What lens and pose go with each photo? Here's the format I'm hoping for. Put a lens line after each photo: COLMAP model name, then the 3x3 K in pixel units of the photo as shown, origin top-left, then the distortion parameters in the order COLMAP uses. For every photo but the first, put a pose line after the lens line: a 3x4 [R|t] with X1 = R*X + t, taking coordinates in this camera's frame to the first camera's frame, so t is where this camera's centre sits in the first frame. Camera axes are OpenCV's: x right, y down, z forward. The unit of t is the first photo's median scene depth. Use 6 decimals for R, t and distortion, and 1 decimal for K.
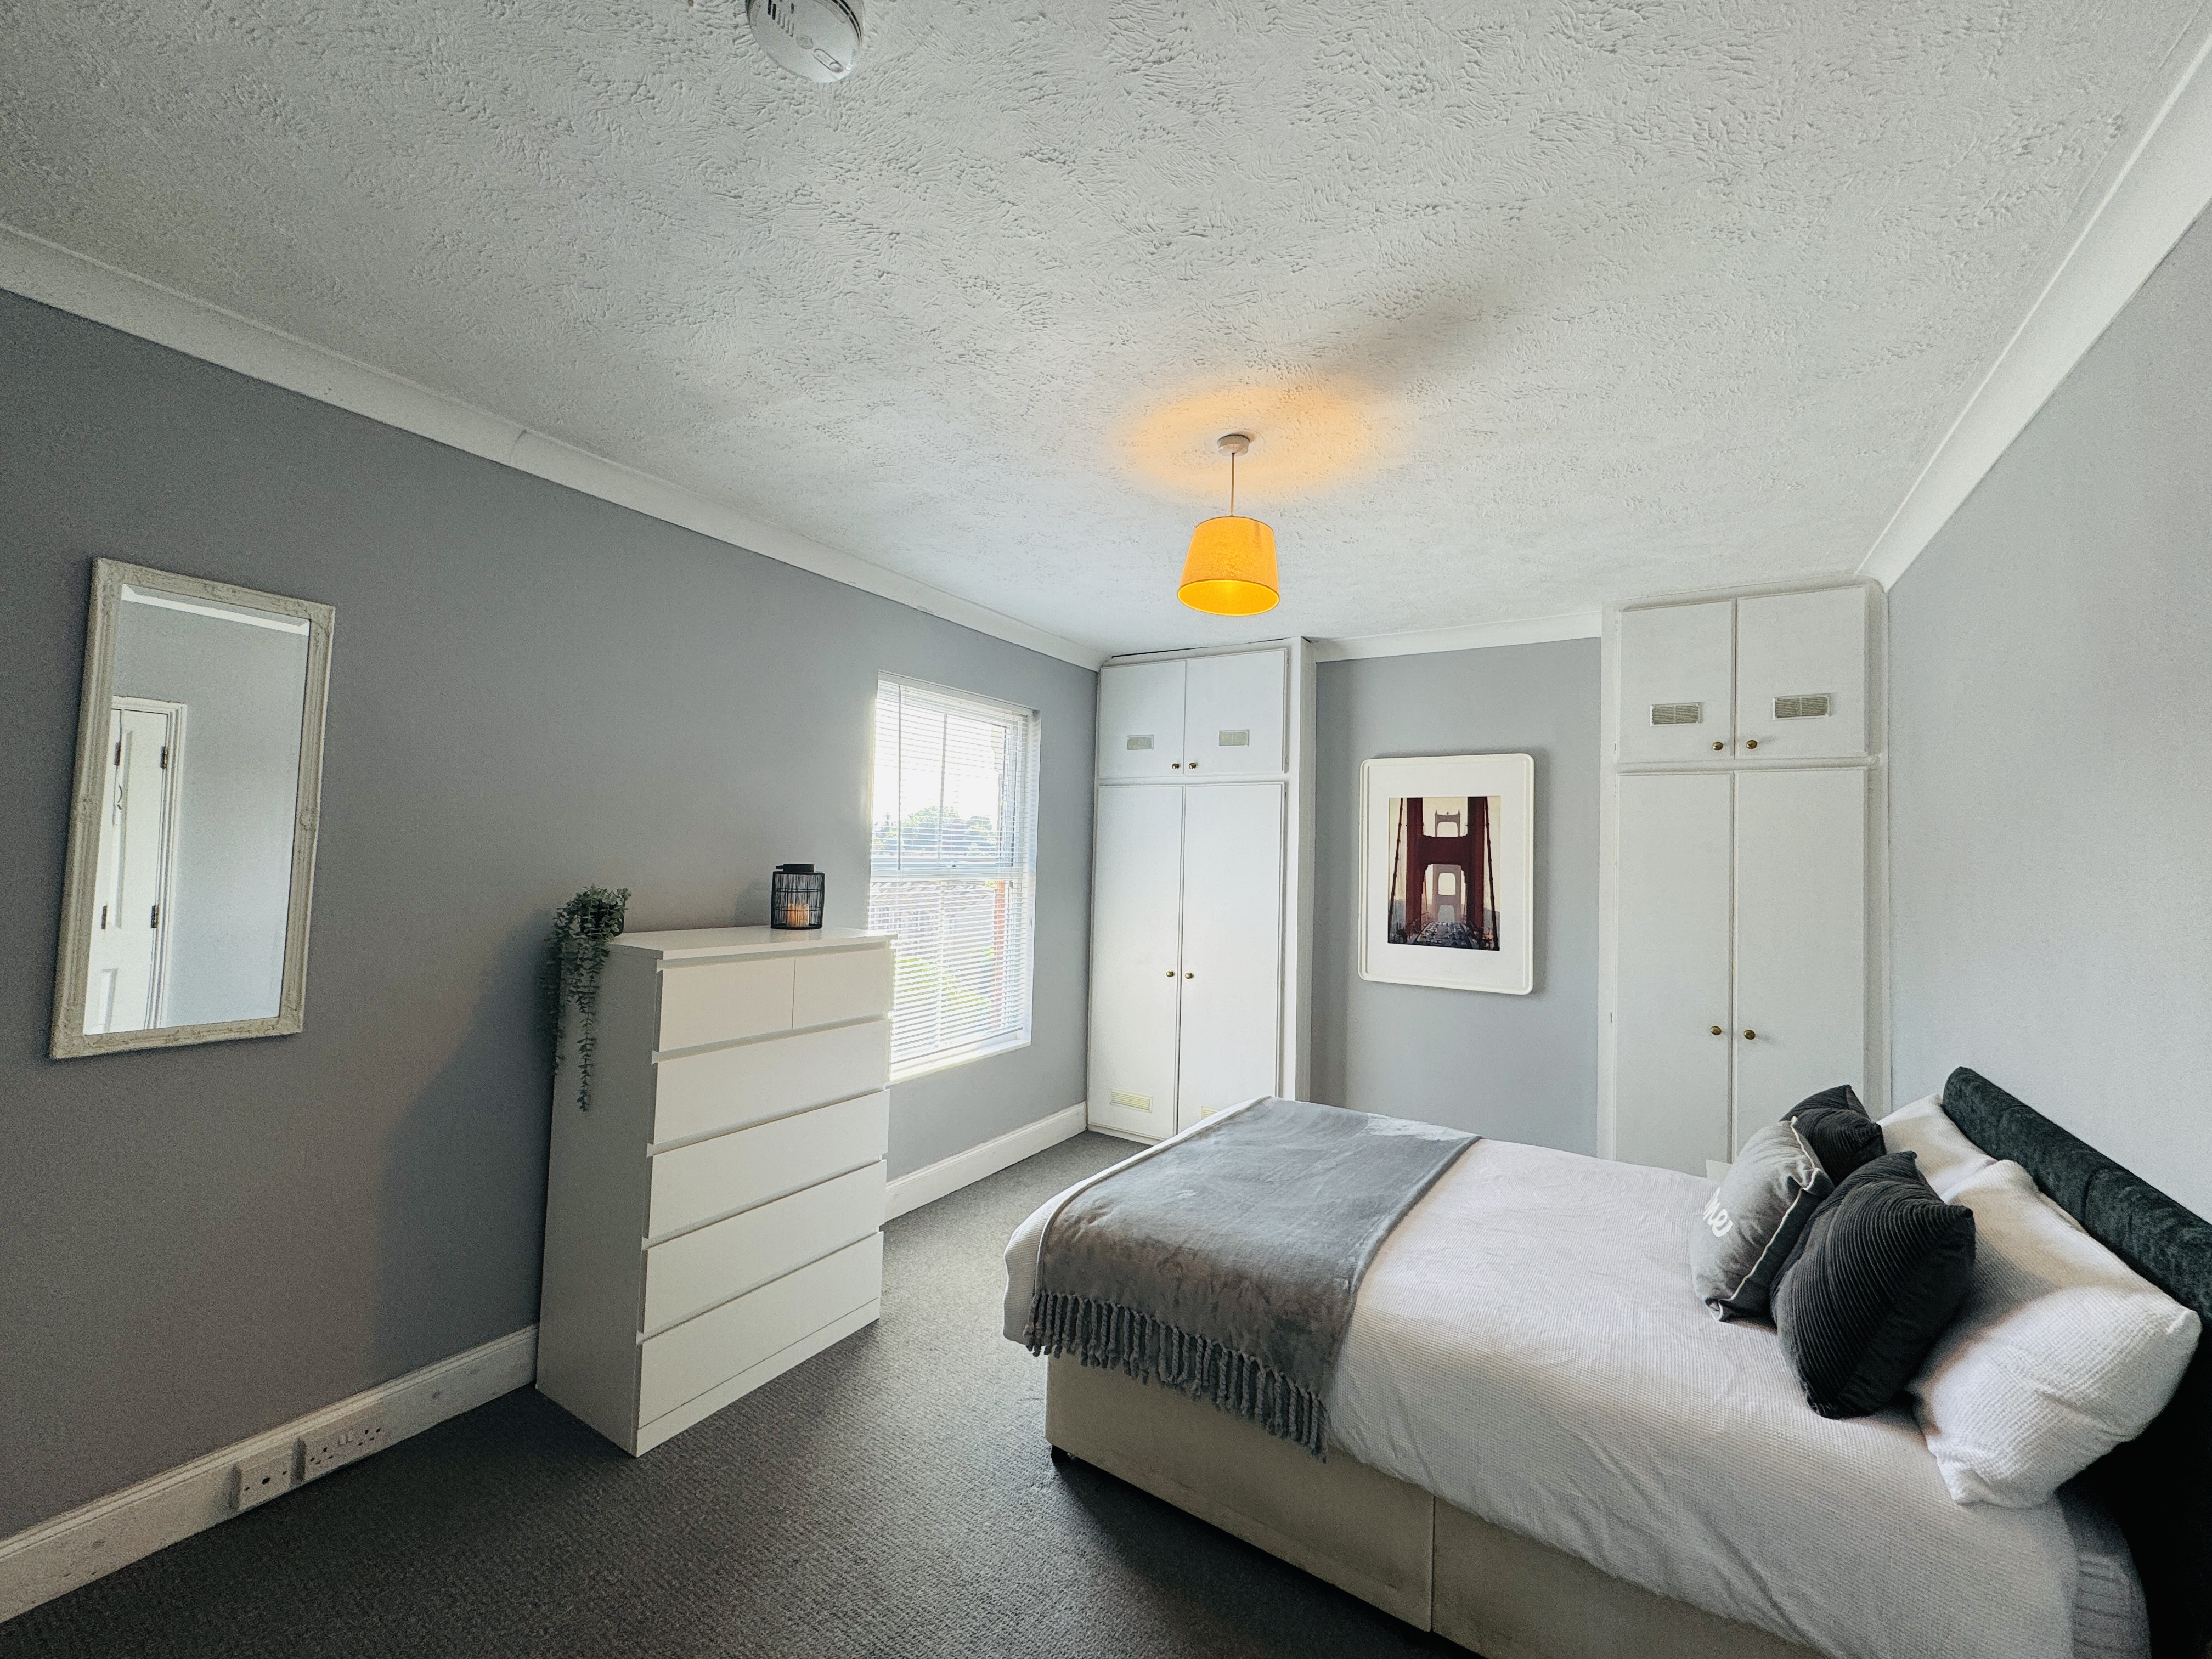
lens RADIAL K [[877.8, 0, 1103.4], [0, 877.8, 828.0], [0, 0, 1]] dist [-0.000974, 0.000409]
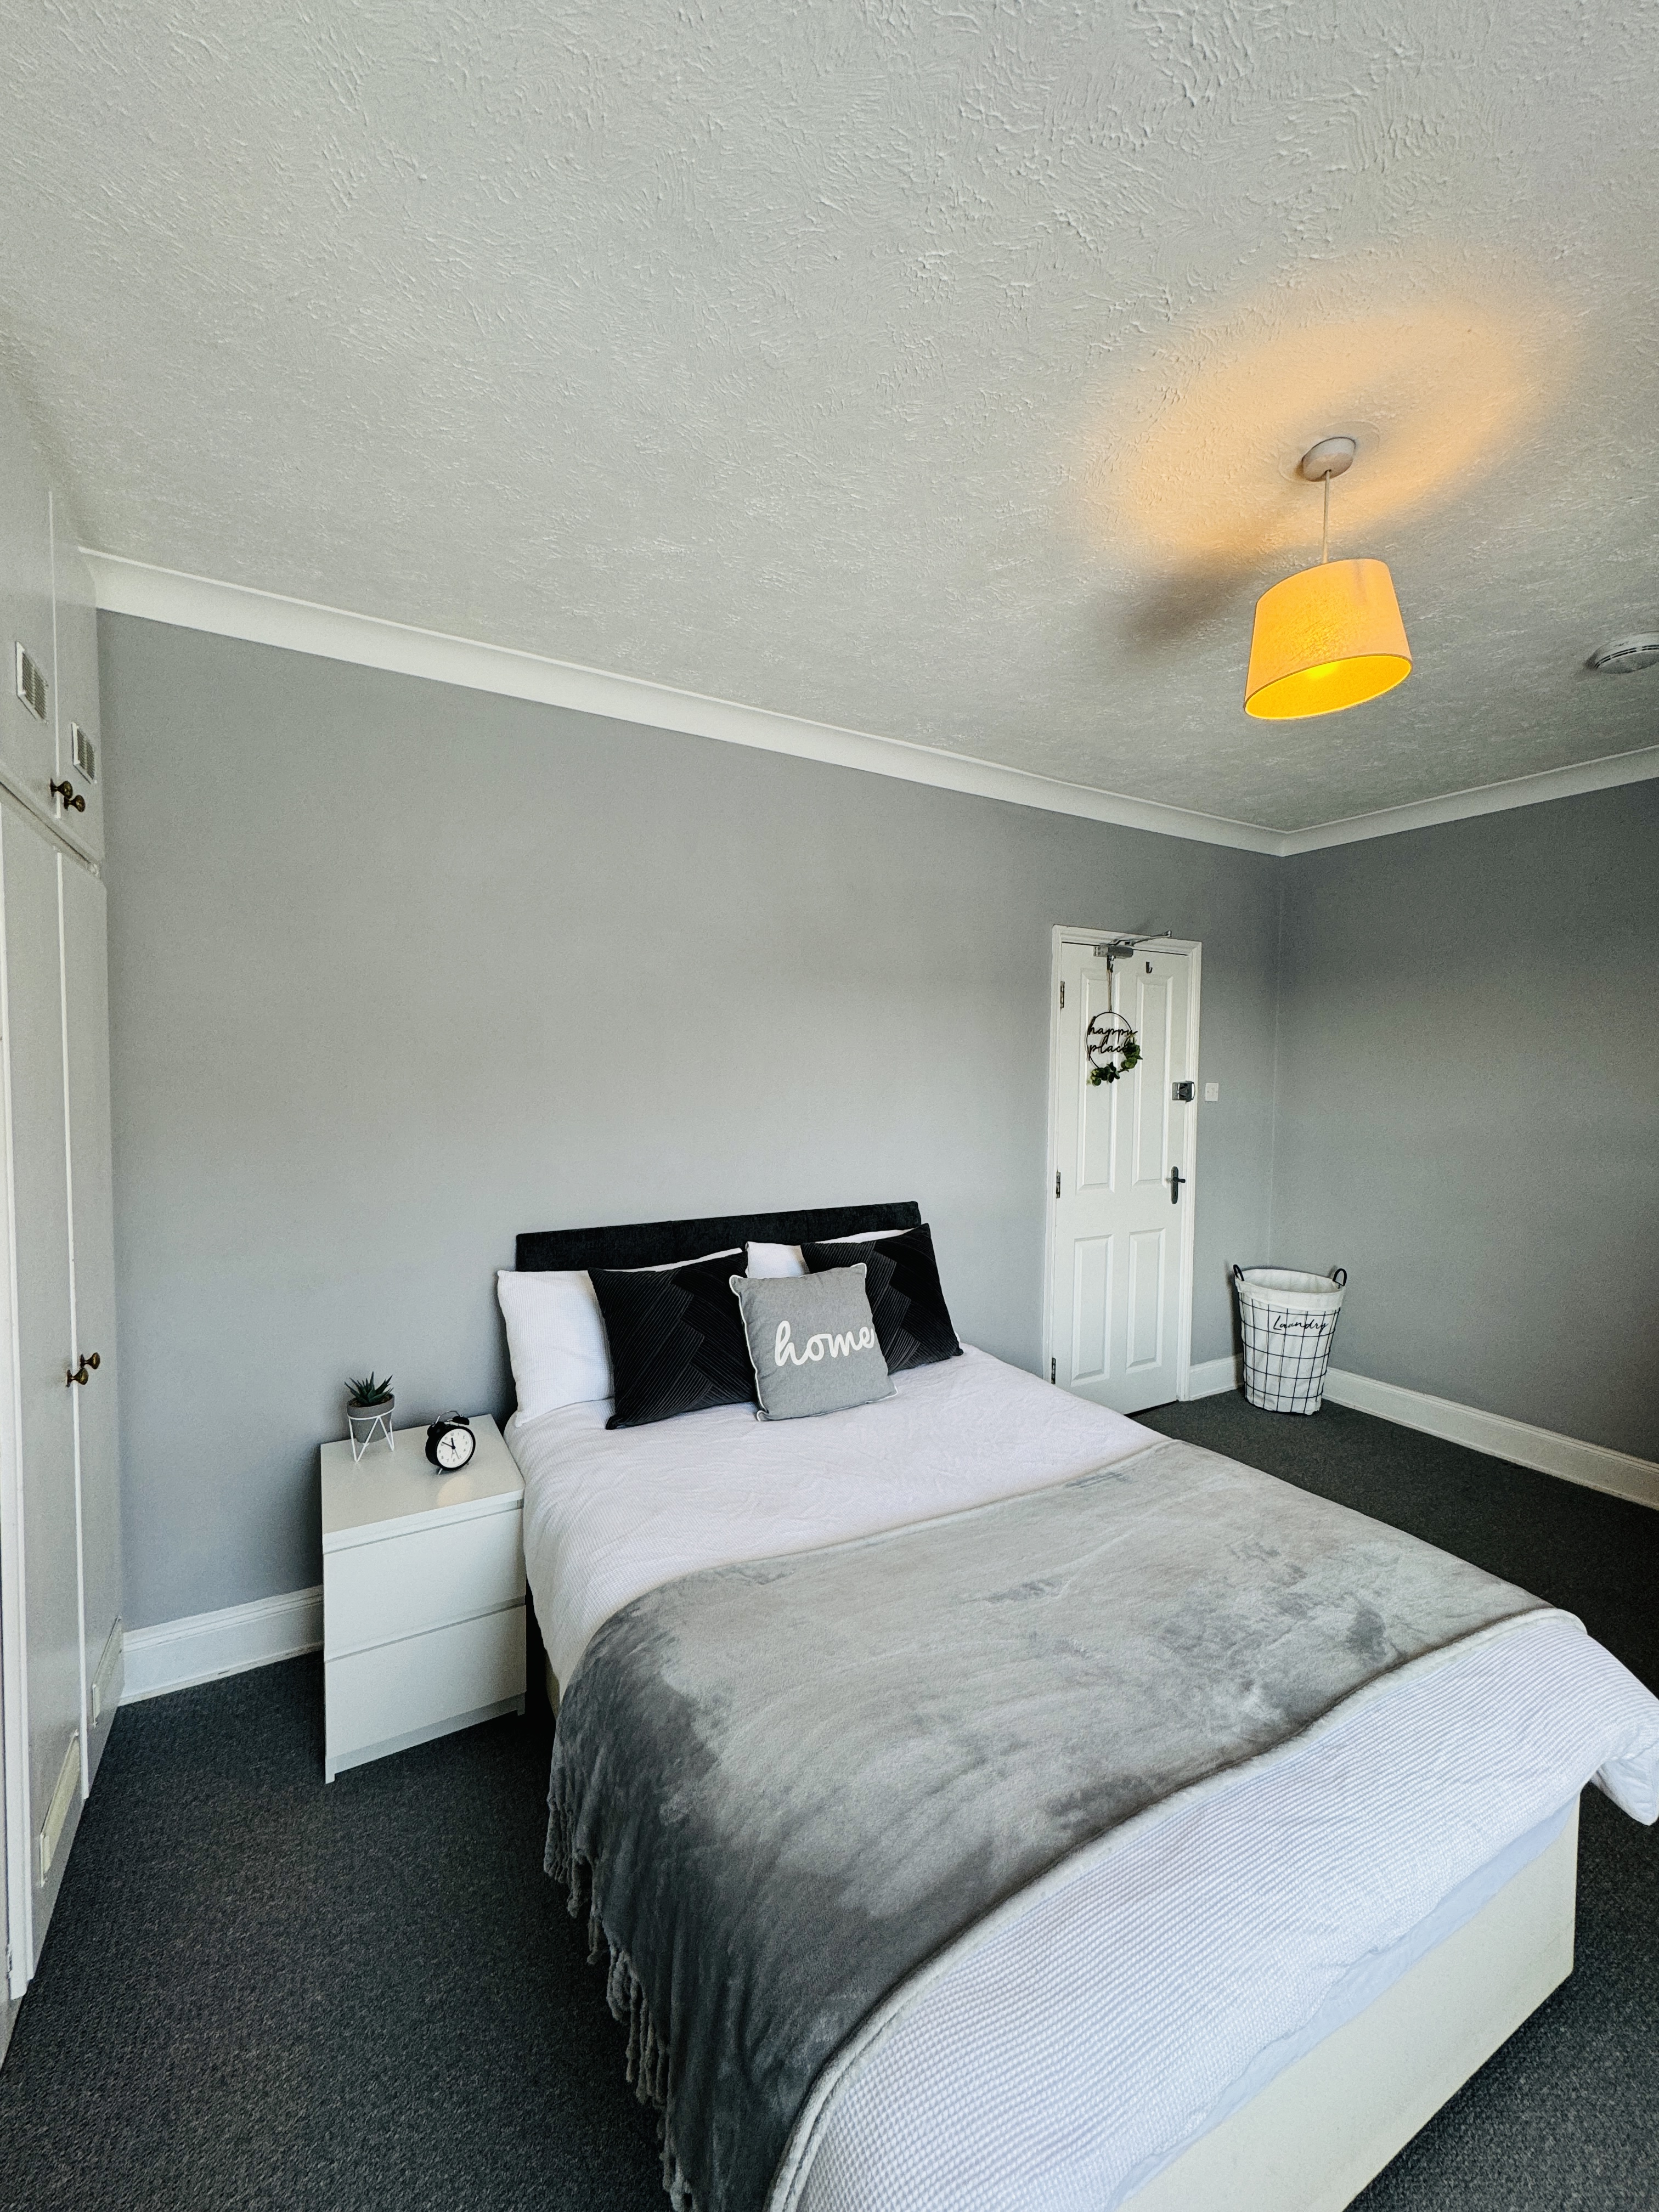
lens RADIAL K [[877.8, 0, 832.9], [0, 877.8, 1102.7], [0, 0, 1]] dist [-0.000974, 0.000409]
pose [[-0.887903, -0.054143, 0.456833, 0.131257], [-0.048070, 0.998533, 0.024914, 0.056816], [-0.457511, 0.000161, -0.889204, 1.550501]]
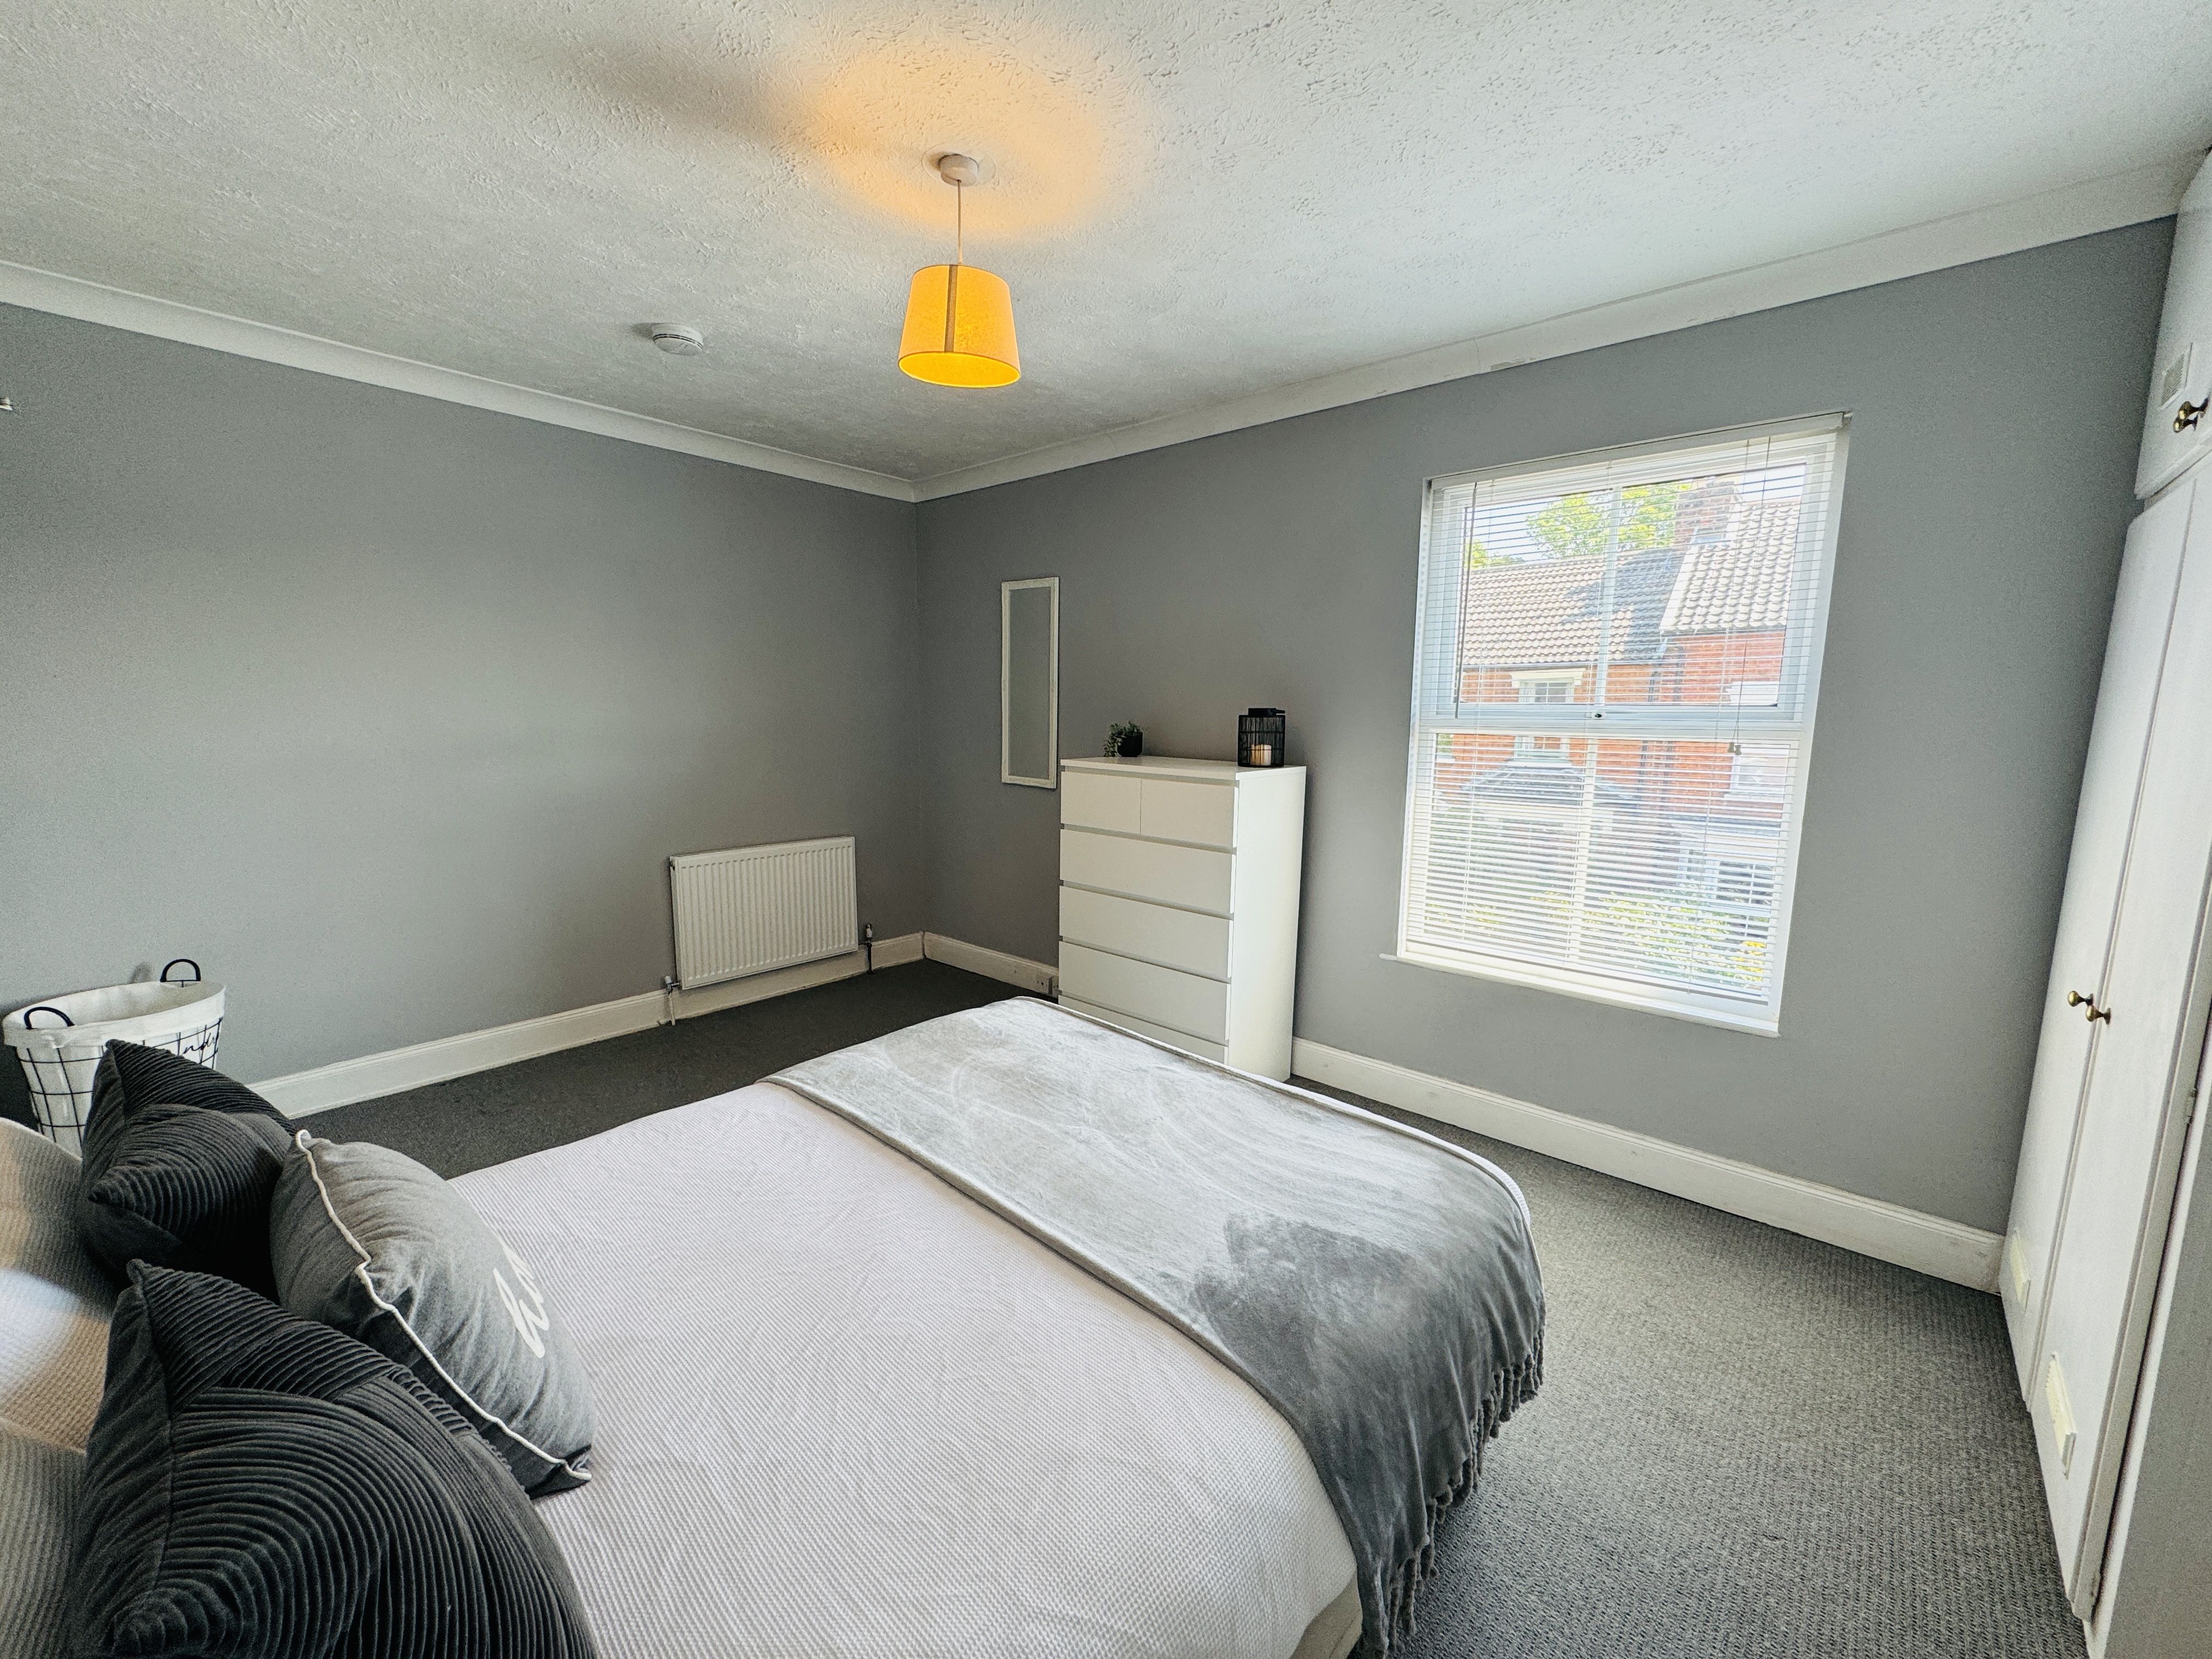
lens RADIAL K [[877.8, 0, 1103.3], [0, 877.8, 827.2], [0, 0, 1]] dist [-0.000974, 0.000409]
pose [[-0.155745, 0.107304, -0.981952, 0.870084], [0.014126, 0.994223, 0.106405, 0.078169], [0.987696, 0.002701, -0.156361, 1.098818]]
